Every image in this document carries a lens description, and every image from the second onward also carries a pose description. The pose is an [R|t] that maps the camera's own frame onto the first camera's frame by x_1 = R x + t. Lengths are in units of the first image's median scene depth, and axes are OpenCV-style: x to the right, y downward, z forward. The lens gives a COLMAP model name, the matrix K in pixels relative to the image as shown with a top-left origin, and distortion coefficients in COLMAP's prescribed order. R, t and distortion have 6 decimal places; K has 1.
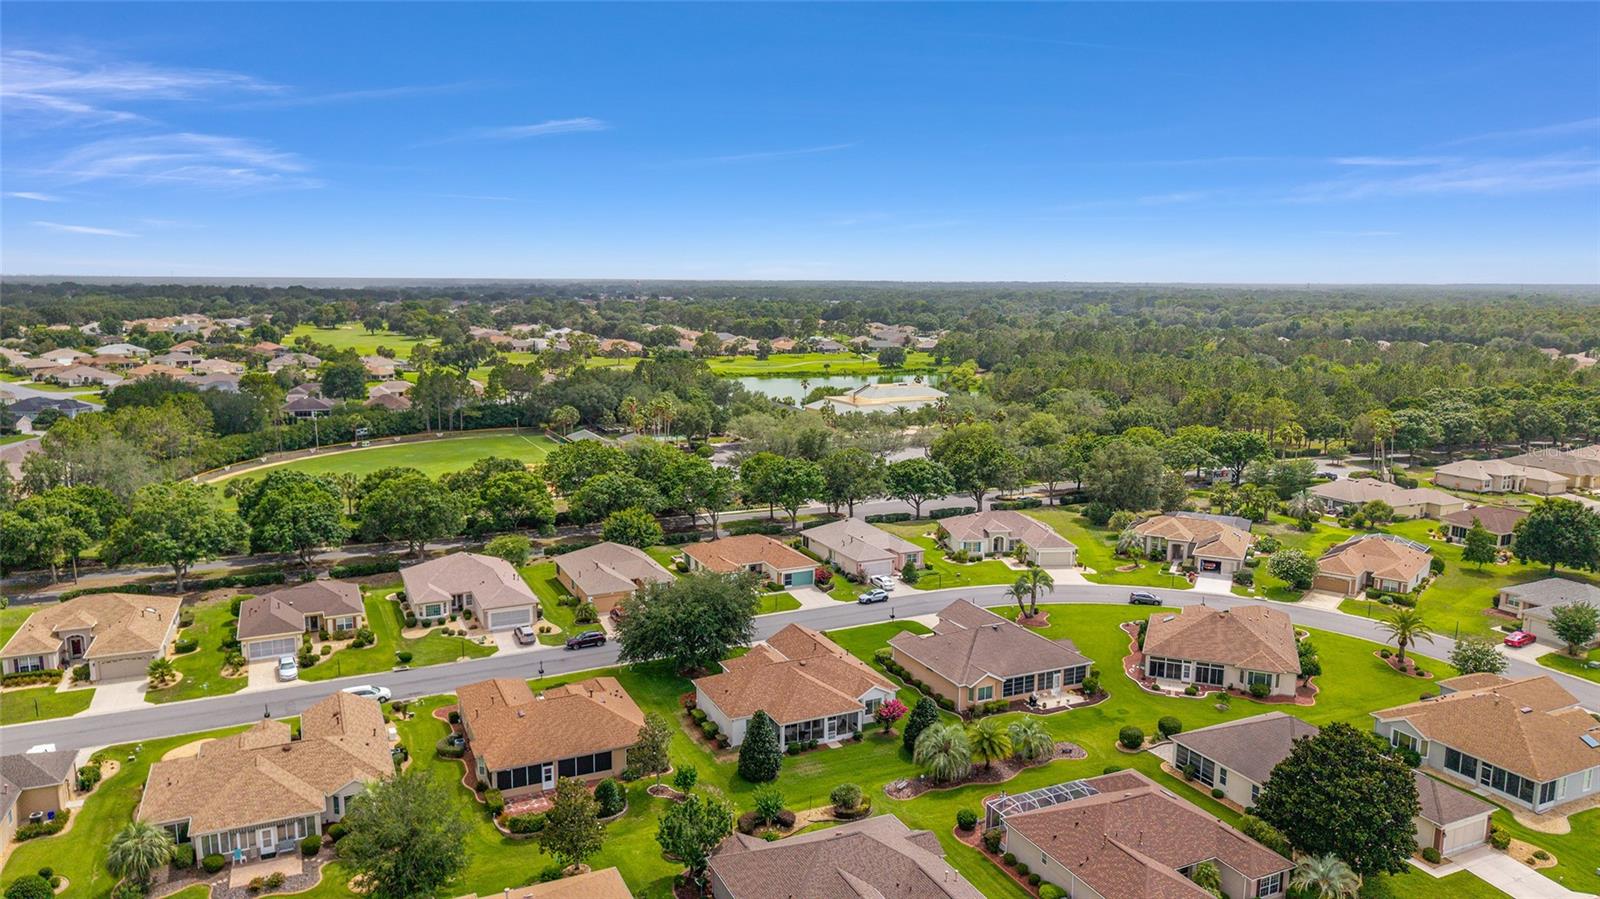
lens RADIAL K [[1052.8, 0, 789.3], [0, 1052.8, 441.2], [0, 0, 1]] dist [0.034936, -0.041105]
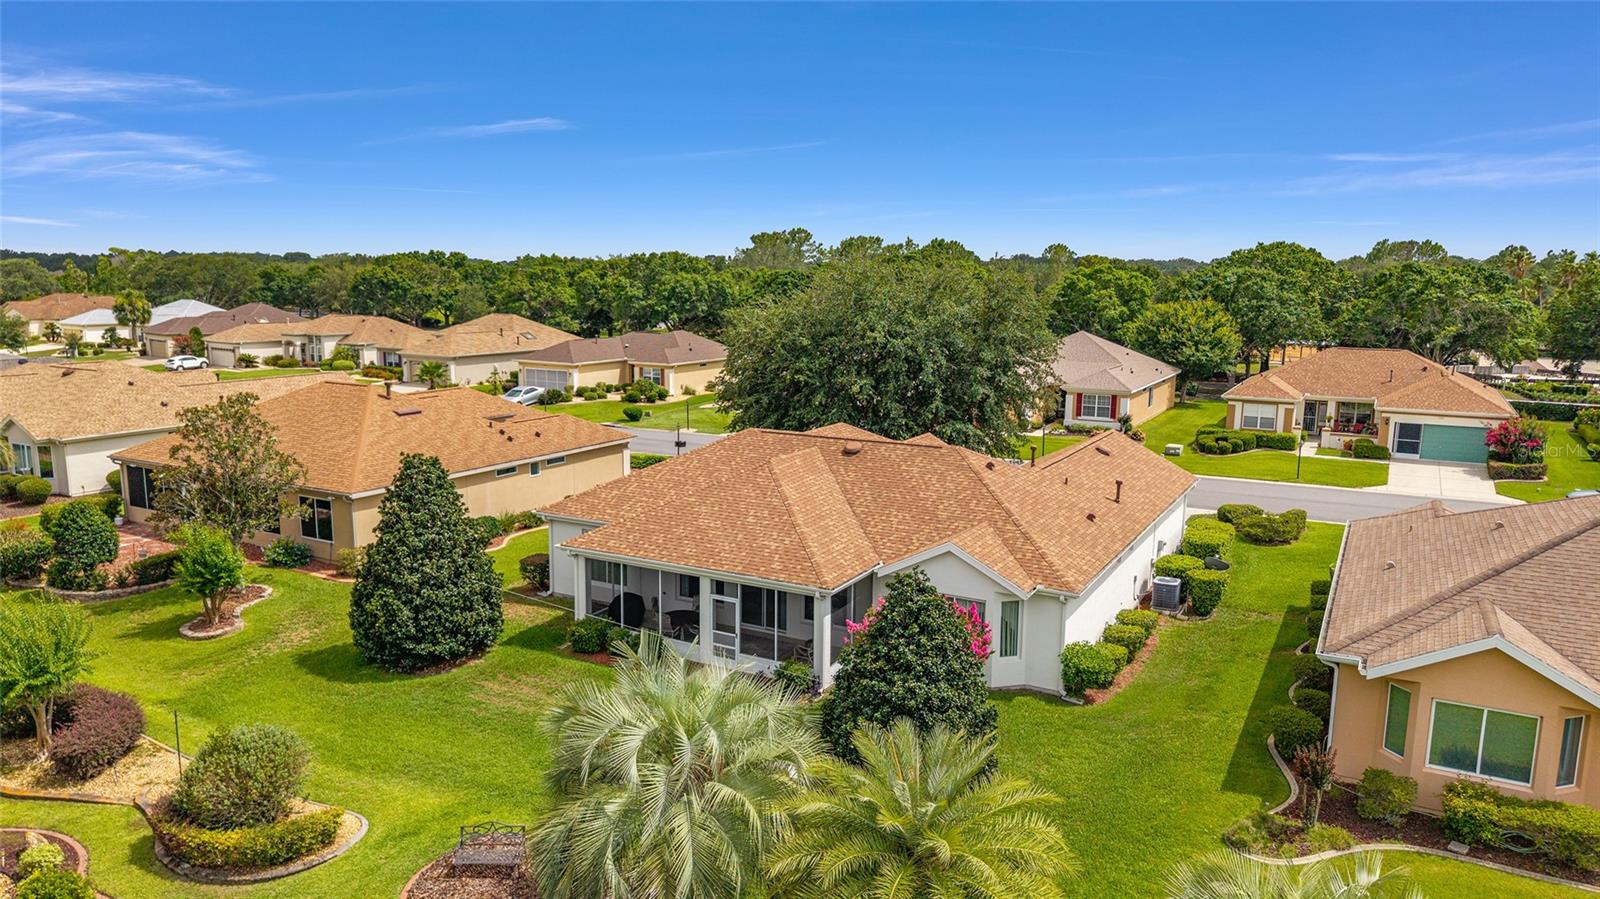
lens RADIAL K [[1052.8, 0, 810.4], [0, 1052.8, 460.4], [0, 0, 1]] dist [0.034936, -0.041105]
pose [[0.586228, 0.136703, -0.798529, 0.243864], [-0.126222, 0.989036, 0.076652, 0.177054], [0.800253, 0.055857, 0.597056, 0.736132]]
